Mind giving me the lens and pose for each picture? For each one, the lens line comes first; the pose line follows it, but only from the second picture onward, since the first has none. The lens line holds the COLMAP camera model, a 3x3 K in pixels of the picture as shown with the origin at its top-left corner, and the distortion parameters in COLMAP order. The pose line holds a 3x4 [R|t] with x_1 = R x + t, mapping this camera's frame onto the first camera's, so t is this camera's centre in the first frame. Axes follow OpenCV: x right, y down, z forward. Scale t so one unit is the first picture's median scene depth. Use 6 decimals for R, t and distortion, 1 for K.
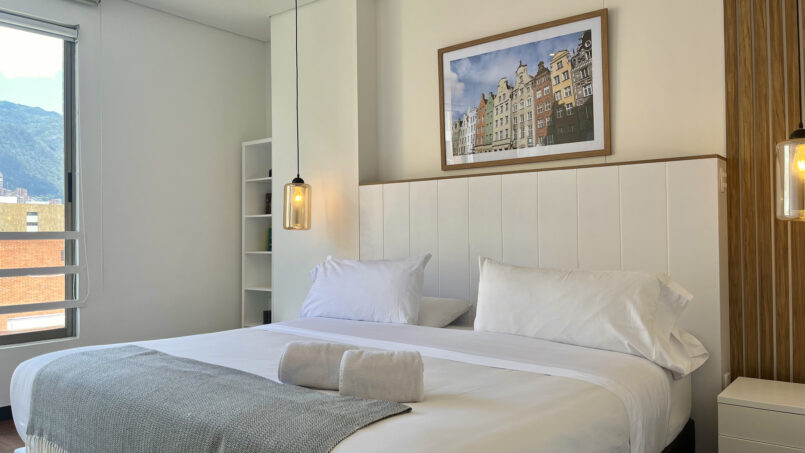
lens RADIAL K [[607.0, 0, 400.4], [0, 607.0, 227.8], [0, 0, 1]] dist [0.028293, -0.021303]
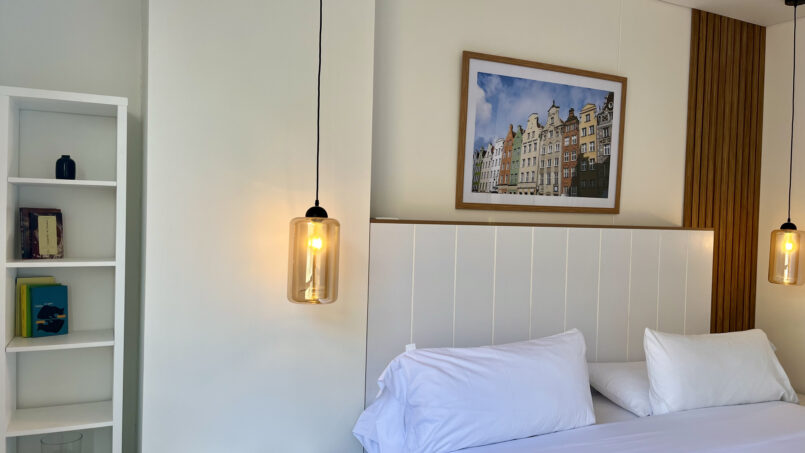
lens RADIAL K [[607.0, 0, 399.3], [0, 607.0, 228.9], [0, 0, 1]] dist [0.028293, -0.021303]
pose [[0.426851, 0.003101, 0.904317, -0.735956], [-0.042573, 0.998954, 0.016670, -0.087341], [-0.903319, -0.045615, 0.426537, 0.817920]]
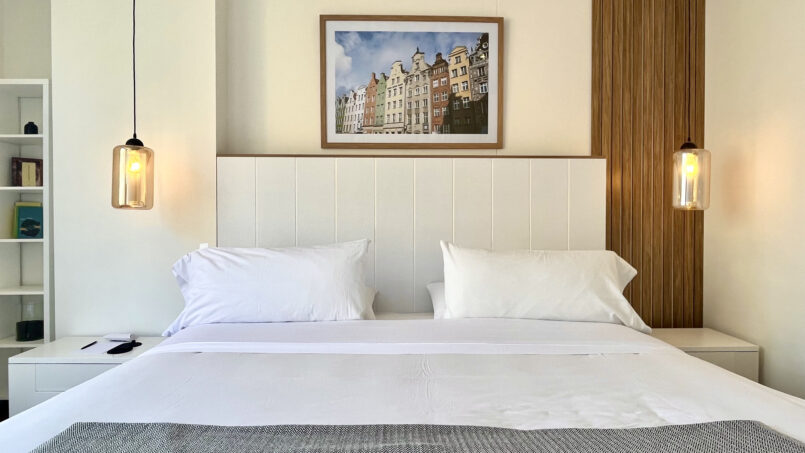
lens RADIAL K [[499.9, 0, 402.9], [0, 499.9, 225.5], [0, 0, 1]] dist [0.001635, -0.002286]
pose [[0.757848, -0.002355, 0.652427, -0.371319], [-0.014549, 0.999684, 0.020509, 0.006749], [-0.652269, -0.025035, 0.757574, 0.378318]]
